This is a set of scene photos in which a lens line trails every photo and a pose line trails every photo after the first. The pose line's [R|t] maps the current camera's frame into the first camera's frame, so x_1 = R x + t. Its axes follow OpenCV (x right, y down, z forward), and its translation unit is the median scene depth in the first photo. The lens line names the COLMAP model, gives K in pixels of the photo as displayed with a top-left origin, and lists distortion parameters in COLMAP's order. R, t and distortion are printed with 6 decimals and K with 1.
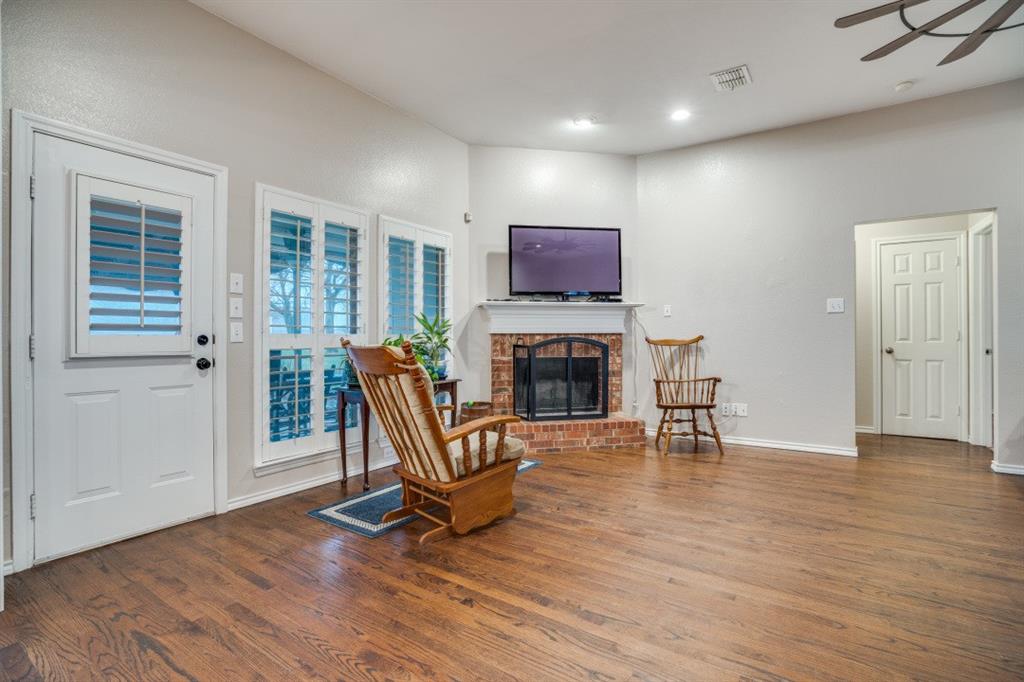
lens RADIAL K [[486.9, 0, 504.8], [0, 486.9, 337.2], [0, 0, 1]] dist [-0.036541, 0.012007]
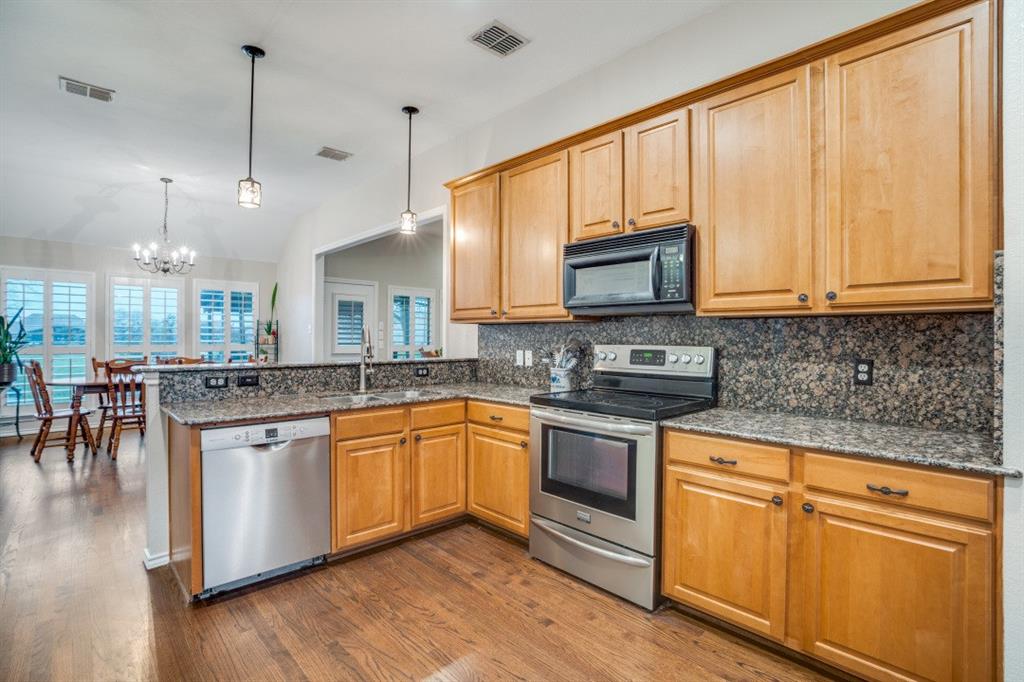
lens RADIAL K [[486.9, 0, 508.1], [0, 486.9, 339.3], [0, 0, 1]] dist [-0.036541, 0.012007]
pose [[0.977599, 0.006074, -0.210388, 0.429446], [-0.006132, 0.999981, 0.000377, -0.029770], [0.210386, 0.000922, 0.977618, -0.920811]]
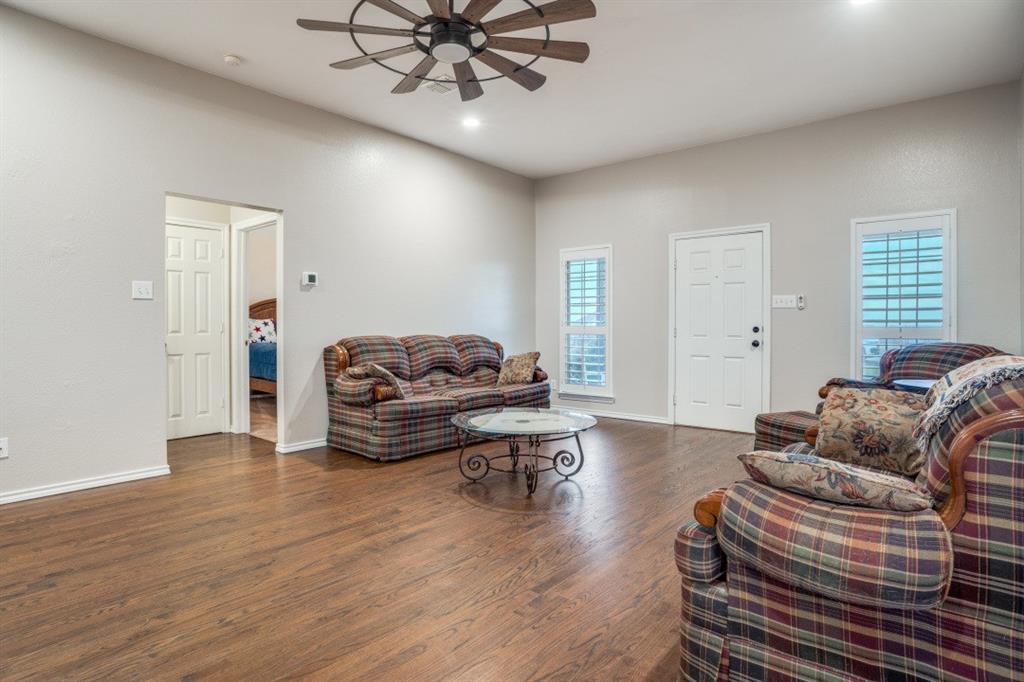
lens RADIAL K [[548.3, 0, 510.3], [0, 548.3, 326.9], [0, 0, 1]] dist [-0.018739, 0.001446]
pose [[0.113583, 0.000881, 0.993528, -0.123058], [0.000518, 0.999999, -0.000946, -0.003996], [-0.993528, 0.000622, 0.113582, 0.275145]]
